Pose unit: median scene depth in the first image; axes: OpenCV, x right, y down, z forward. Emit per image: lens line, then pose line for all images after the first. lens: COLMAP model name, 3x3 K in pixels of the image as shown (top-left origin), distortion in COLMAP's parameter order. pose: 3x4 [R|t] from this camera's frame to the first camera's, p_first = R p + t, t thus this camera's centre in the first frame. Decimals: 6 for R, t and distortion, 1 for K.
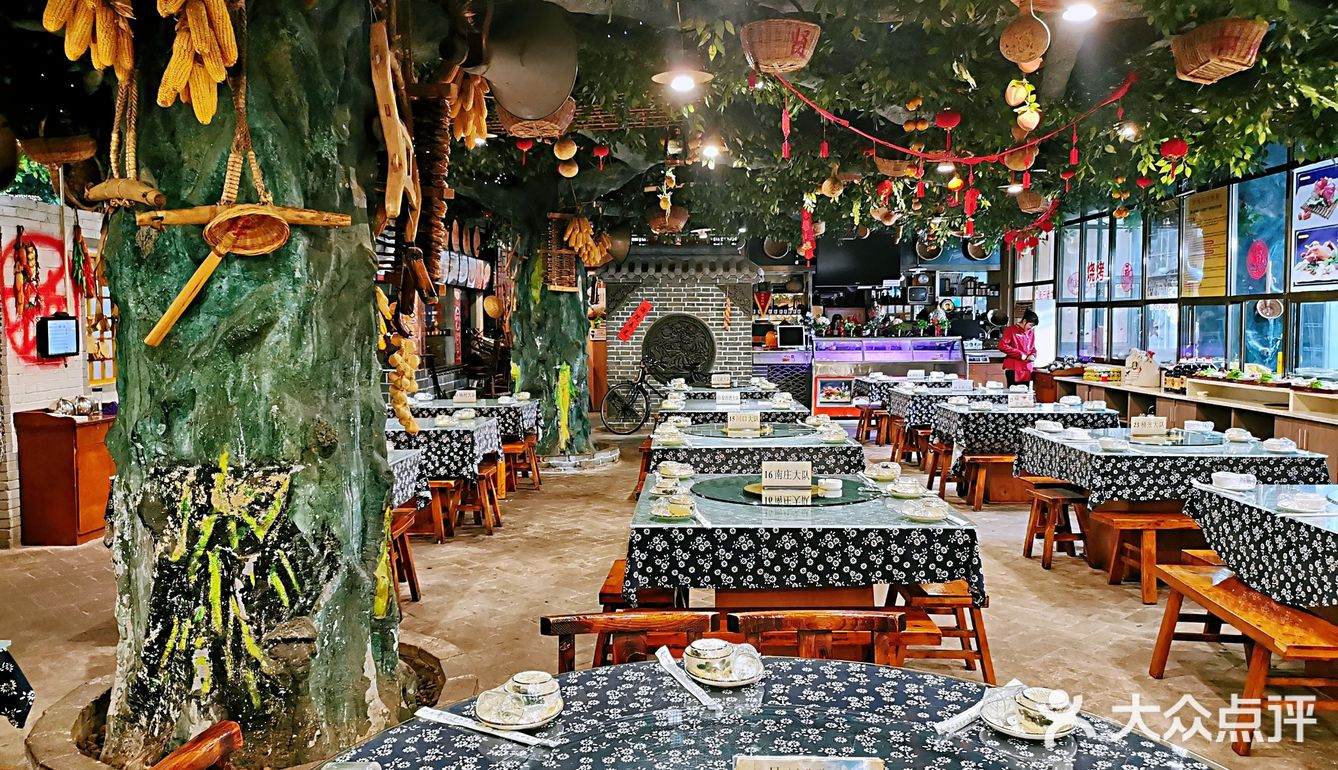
lens RADIAL K [[1026.3, 0, 669.0], [0, 1026.3, 385.0], [0, 0, 1]] dist [0.067362, -0.086606]
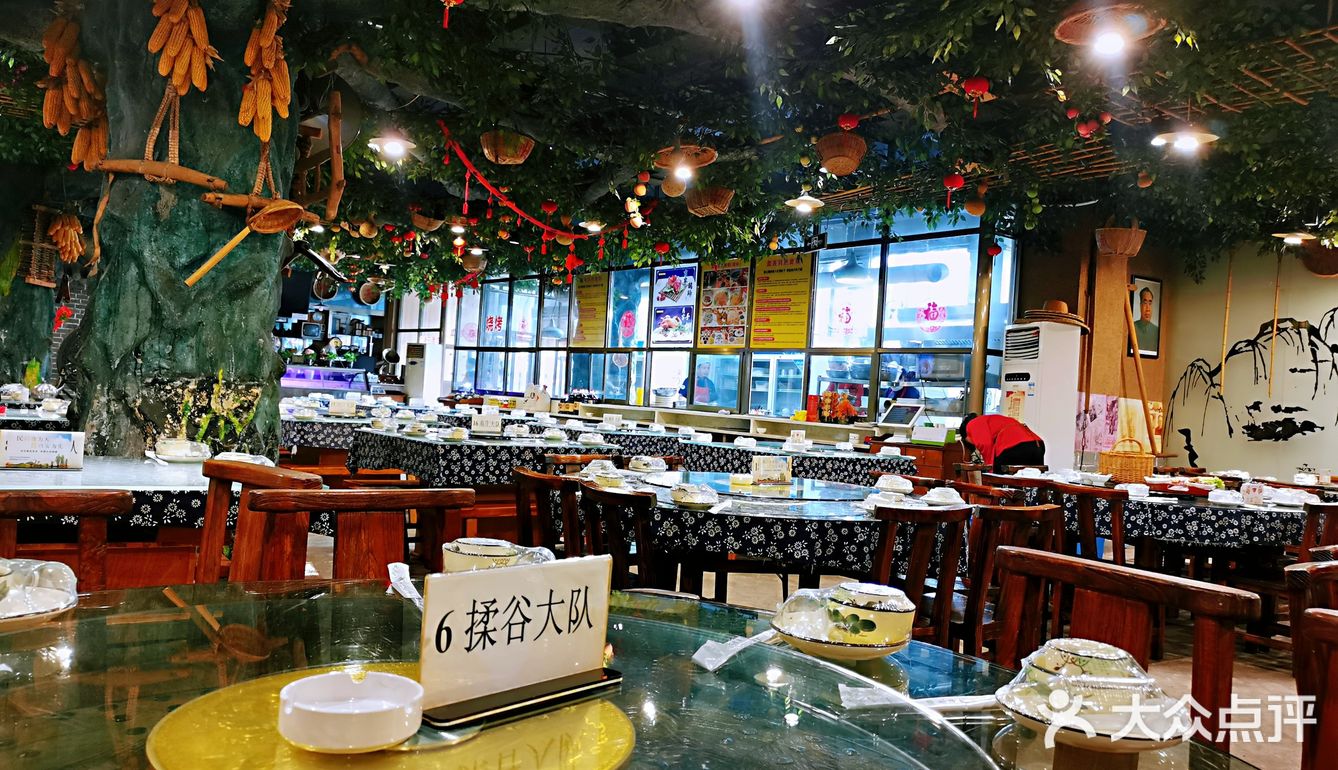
lens RADIAL K [[1026.3, 0, 669.0], [0, 1026.3, 385.0], [0, 0, 1]] dist [0.067362, -0.086606]
pose [[0.772763, 0.063115, 0.631549, -0.829458], [-0.029496, 0.997540, -0.063599, 0.154414], [-0.634009, 0.030519, 0.772723, -0.445706]]
